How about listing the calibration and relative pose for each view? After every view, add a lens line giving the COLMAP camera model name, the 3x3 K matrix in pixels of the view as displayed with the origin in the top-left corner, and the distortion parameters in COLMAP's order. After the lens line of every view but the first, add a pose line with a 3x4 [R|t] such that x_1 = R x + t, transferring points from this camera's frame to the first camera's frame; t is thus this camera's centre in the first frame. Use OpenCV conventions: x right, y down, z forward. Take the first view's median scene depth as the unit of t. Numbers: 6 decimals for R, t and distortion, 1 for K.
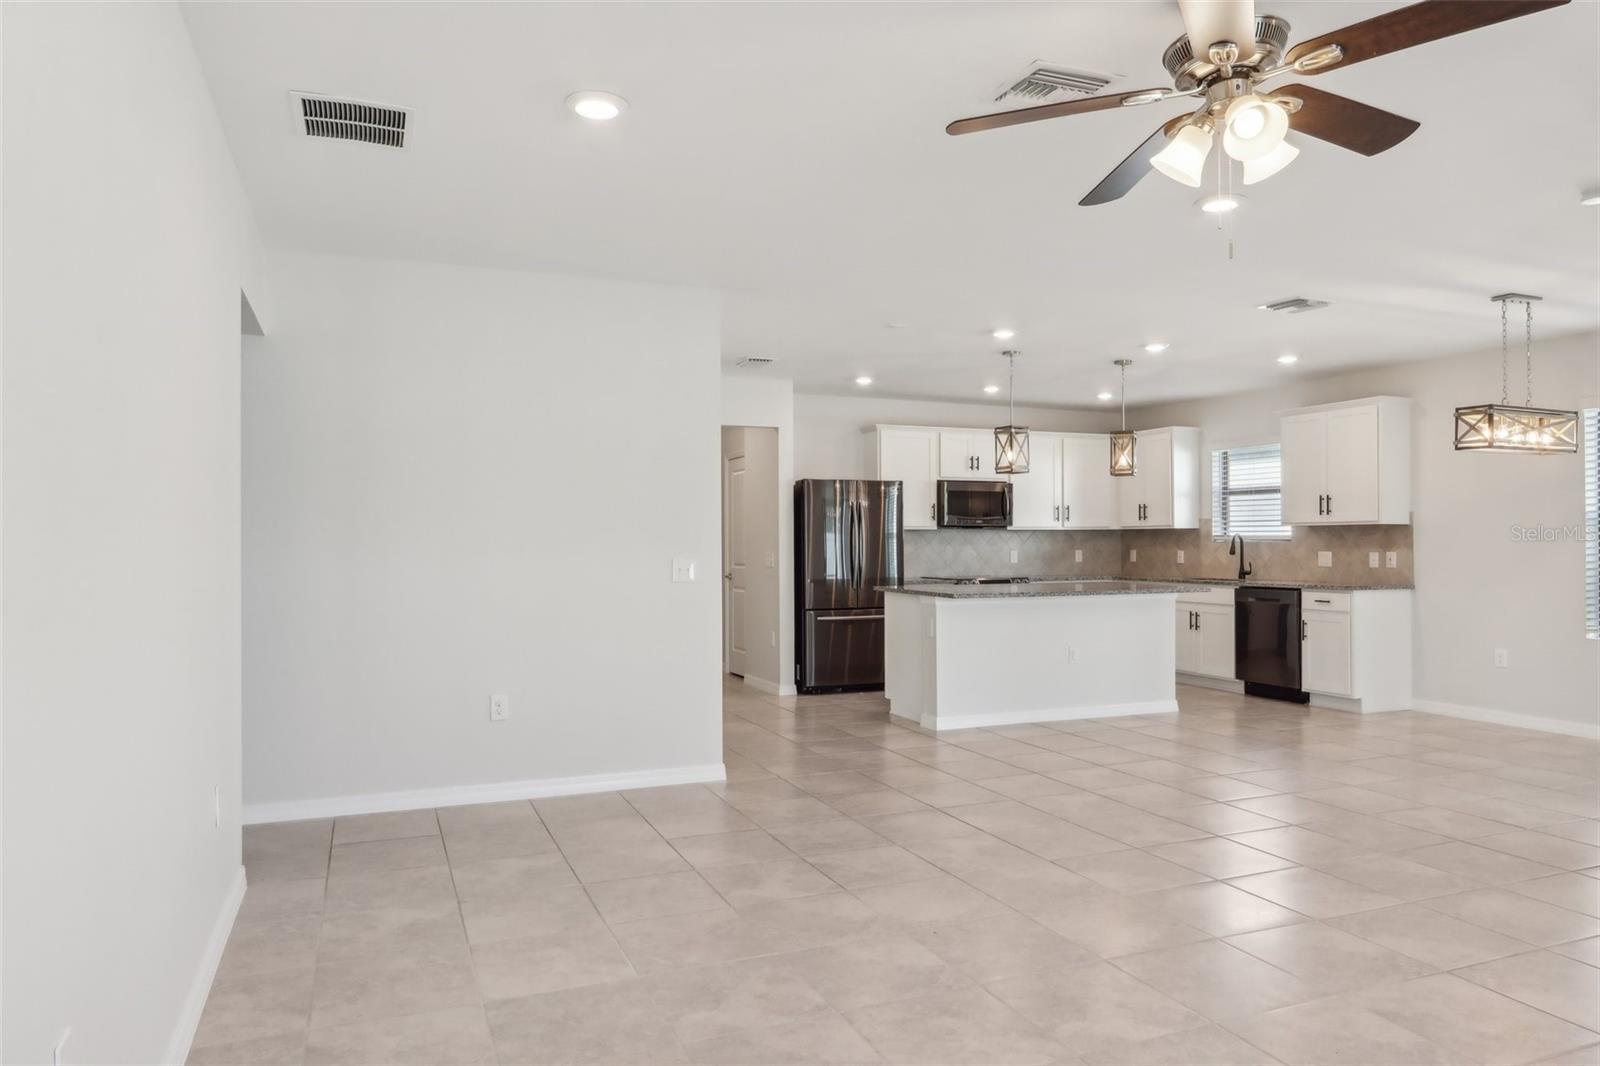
lens RADIAL K [[1065.9, 0, 800.5], [0, 1065.9, 536.7], [0, 0, 1]] dist [0.017690, 0.000453]
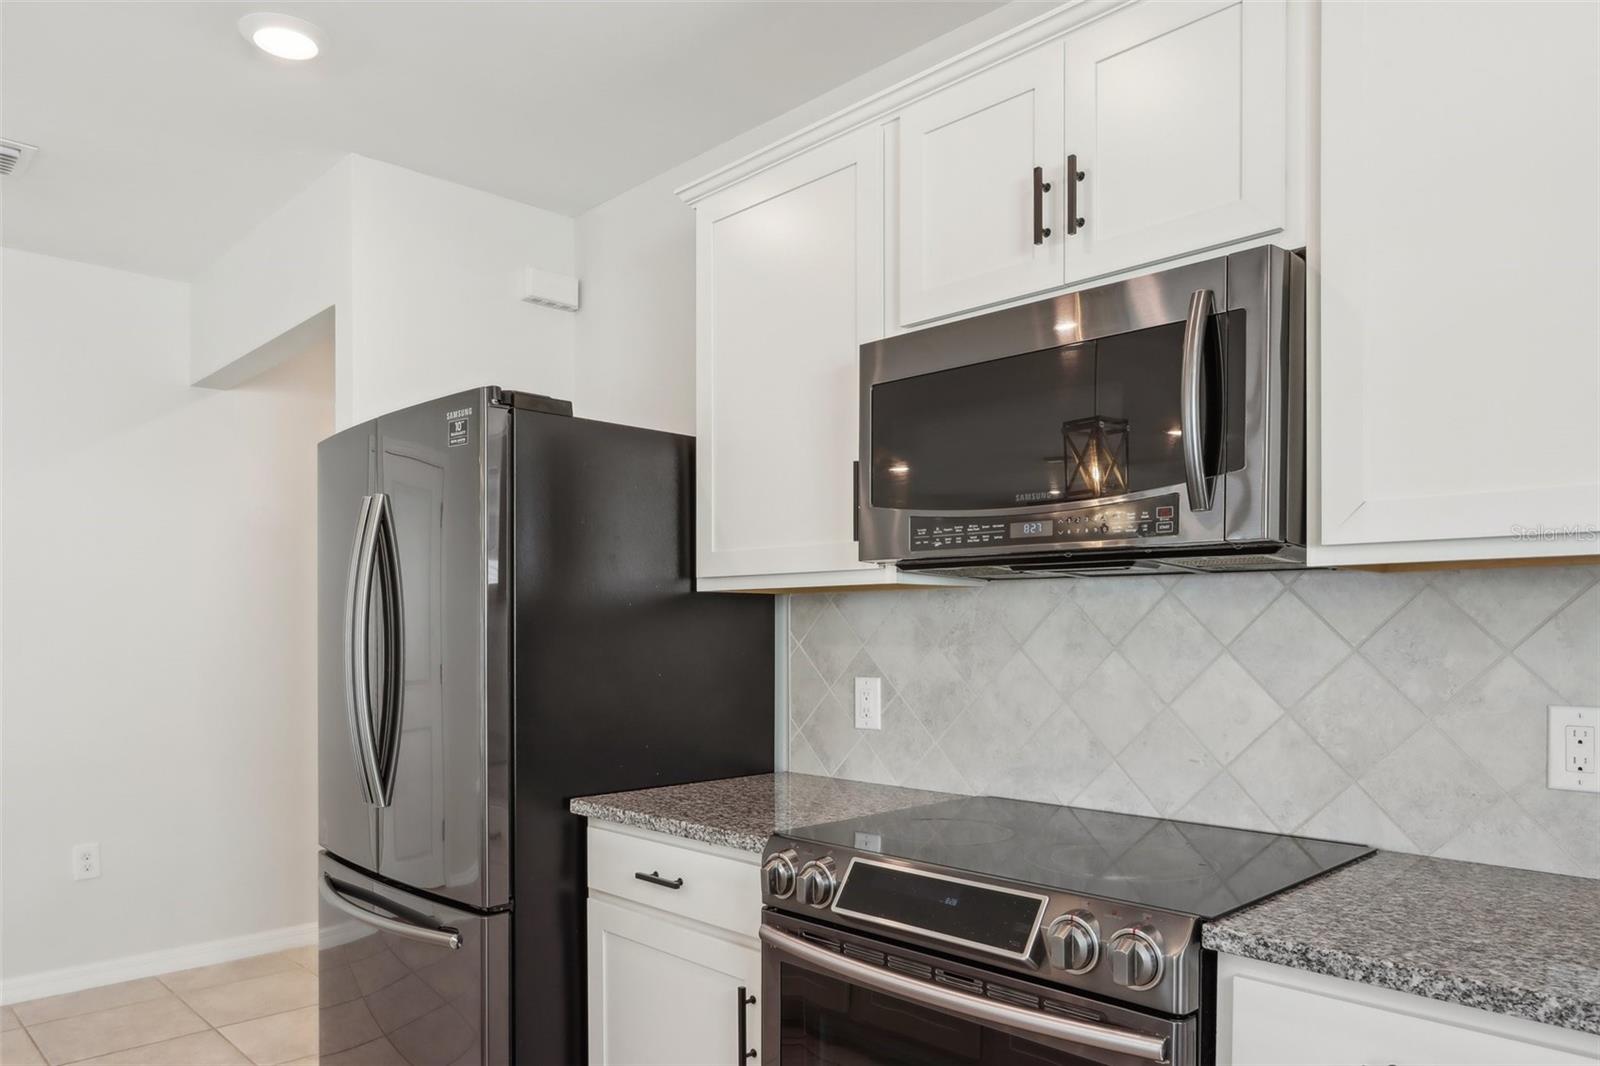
lens RADIAL K [[1065.9, 0, 806.7], [0, 1065.9, 625.1], [0, 0, 1]] dist [0.017690, 0.000453]
pose [[0.368199, -0.001365, -0.929746, 0.305766], [0.005142, 0.999987, 0.000568, 0.001249], [0.929733, -0.004990, 0.368201, 0.871914]]
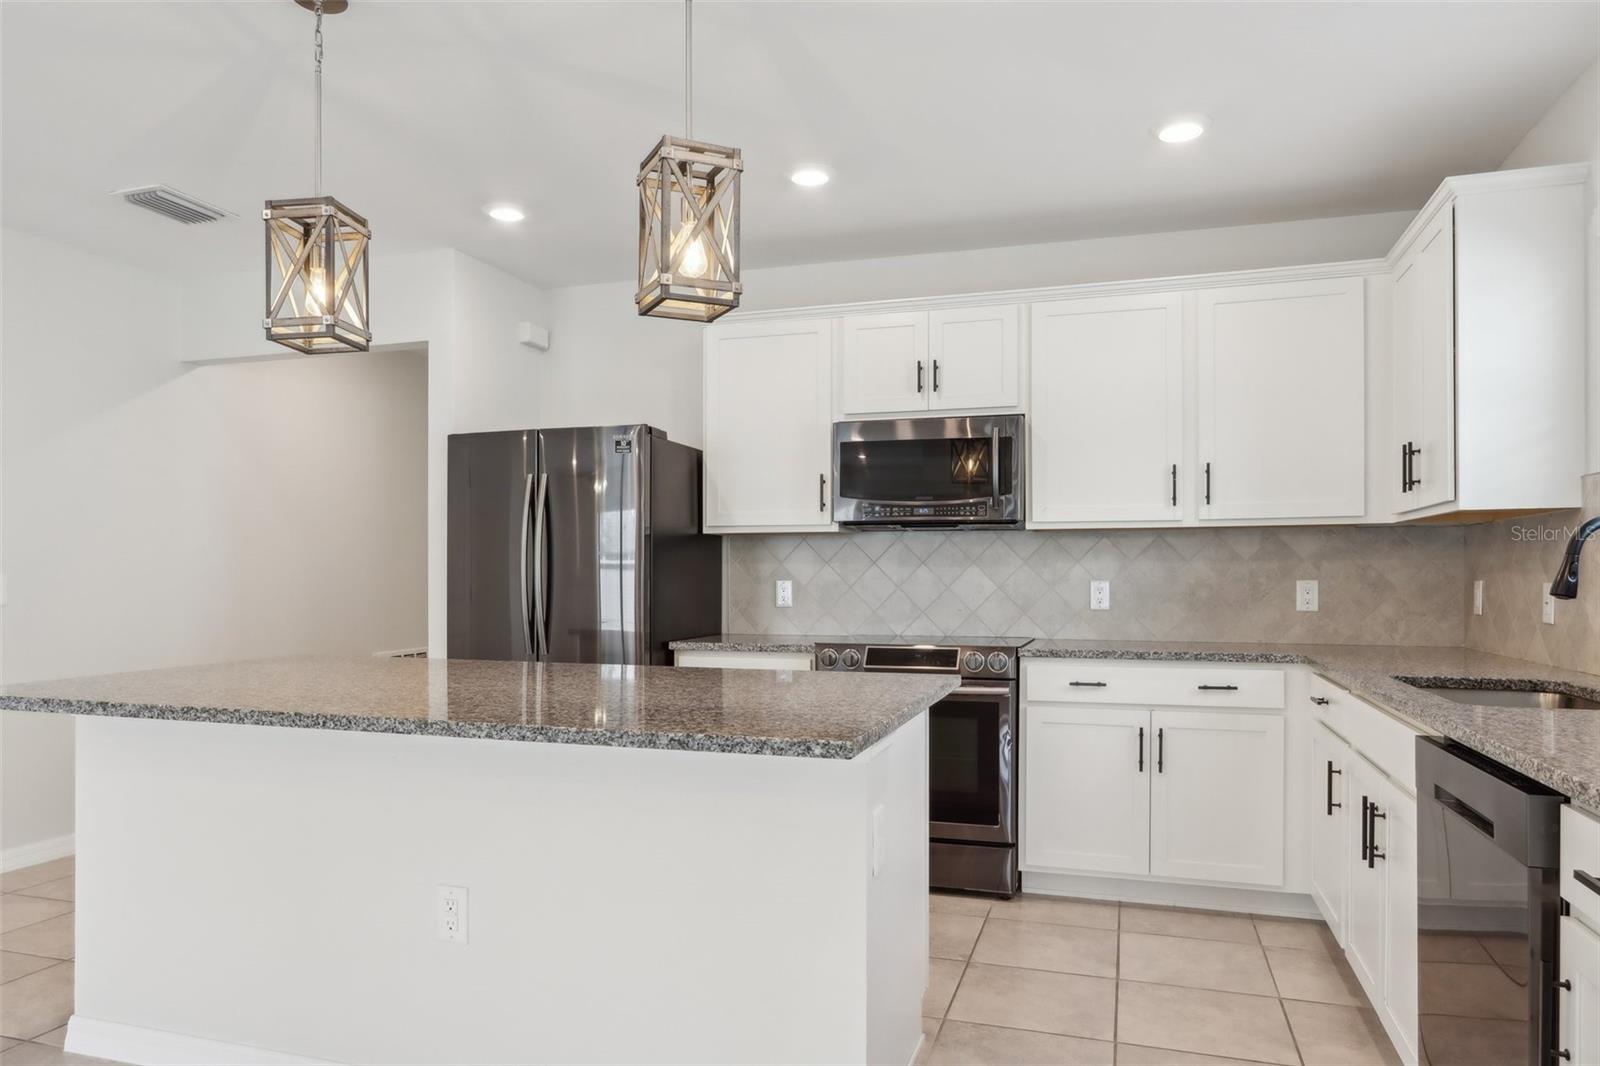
lens RADIAL K [[1065.9, 0, 799.2], [0, 1065.9, 542.7], [0, 0, 1]] dist [0.017690, 0.000453]
pose [[0.761704, -0.017292, -0.647695, 0.392066], [0.001041, 0.999675, -0.025465, 0.009033], [0.647924, 0.018722, 0.761474, 0.621782]]
